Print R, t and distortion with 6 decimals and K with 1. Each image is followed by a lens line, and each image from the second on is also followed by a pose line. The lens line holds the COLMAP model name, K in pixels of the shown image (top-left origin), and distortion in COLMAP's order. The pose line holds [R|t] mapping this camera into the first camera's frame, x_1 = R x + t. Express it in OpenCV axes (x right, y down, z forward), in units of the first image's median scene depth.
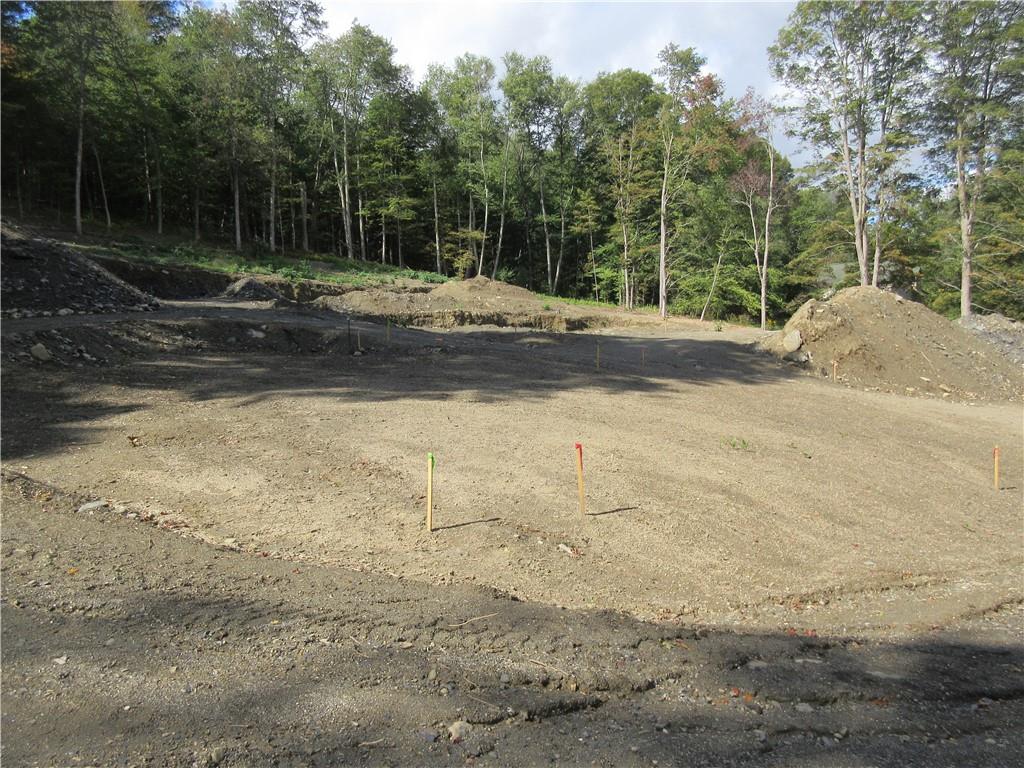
lens RADIAL K [[750.1, 0, 512.0], [0, 750.1, 384.0], [0, 0, 1]] dist [-0.032583, 0.002621]
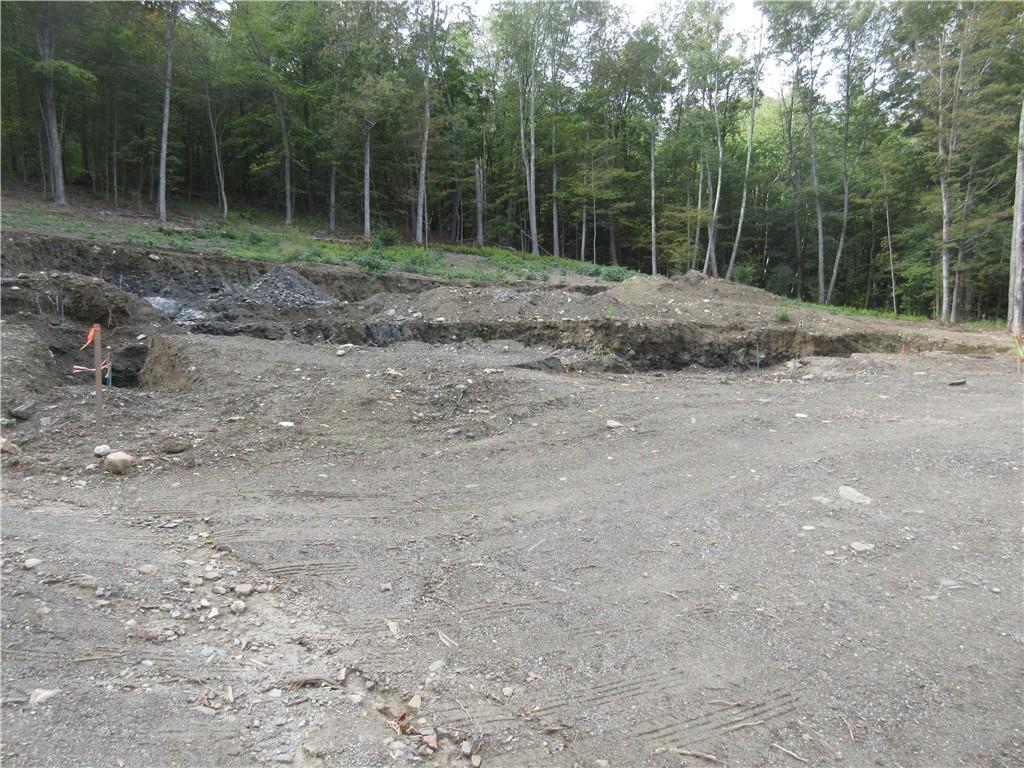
lens RADIAL K [[750.1, 0, 512.0], [0, 750.1, 384.0], [0, 0, 1]] dist [-0.032583, 0.002621]
pose [[0.922655, 0.040557, -0.383488, 0.080936], [-0.050838, 0.998567, -0.016708, -0.031845], [0.382261, 0.034911, 0.923395, 0.411763]]
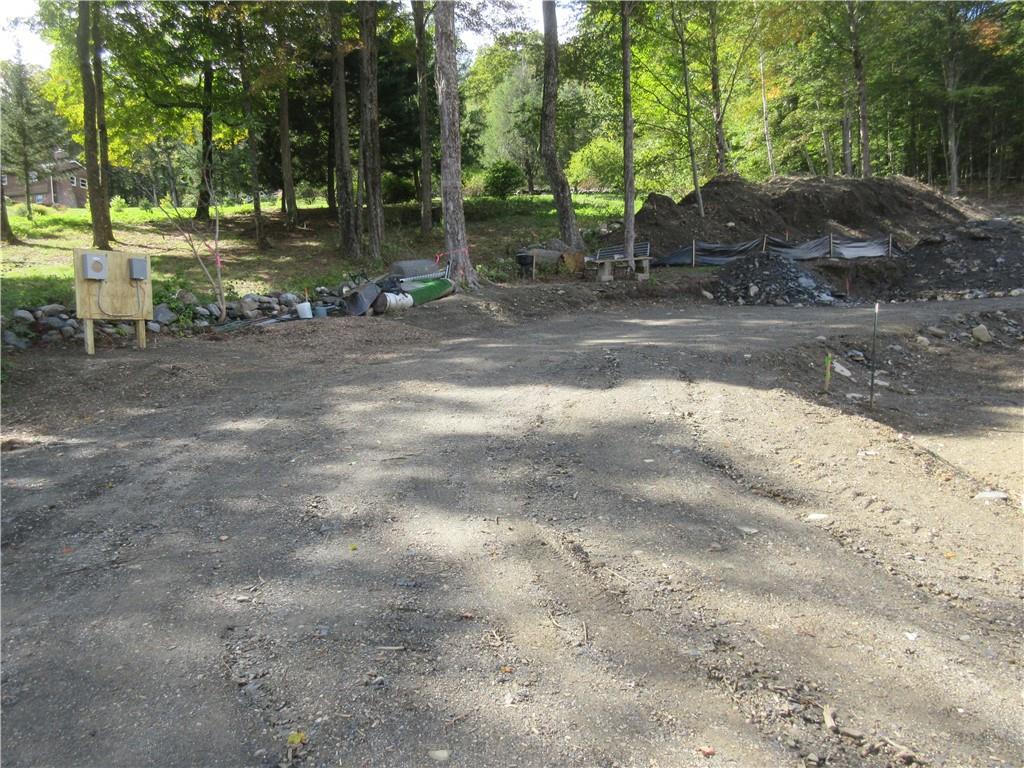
lens RADIAL K [[750.1, 0, 512.0], [0, 750.1, 384.0], [0, 0, 1]] dist [-0.032583, 0.002621]
pose [[0.389446, 0.090527, -0.916590, 0.028376], [-0.066459, 0.995326, 0.070066, -0.002419], [0.918648, 0.033628, 0.393642, 0.028134]]
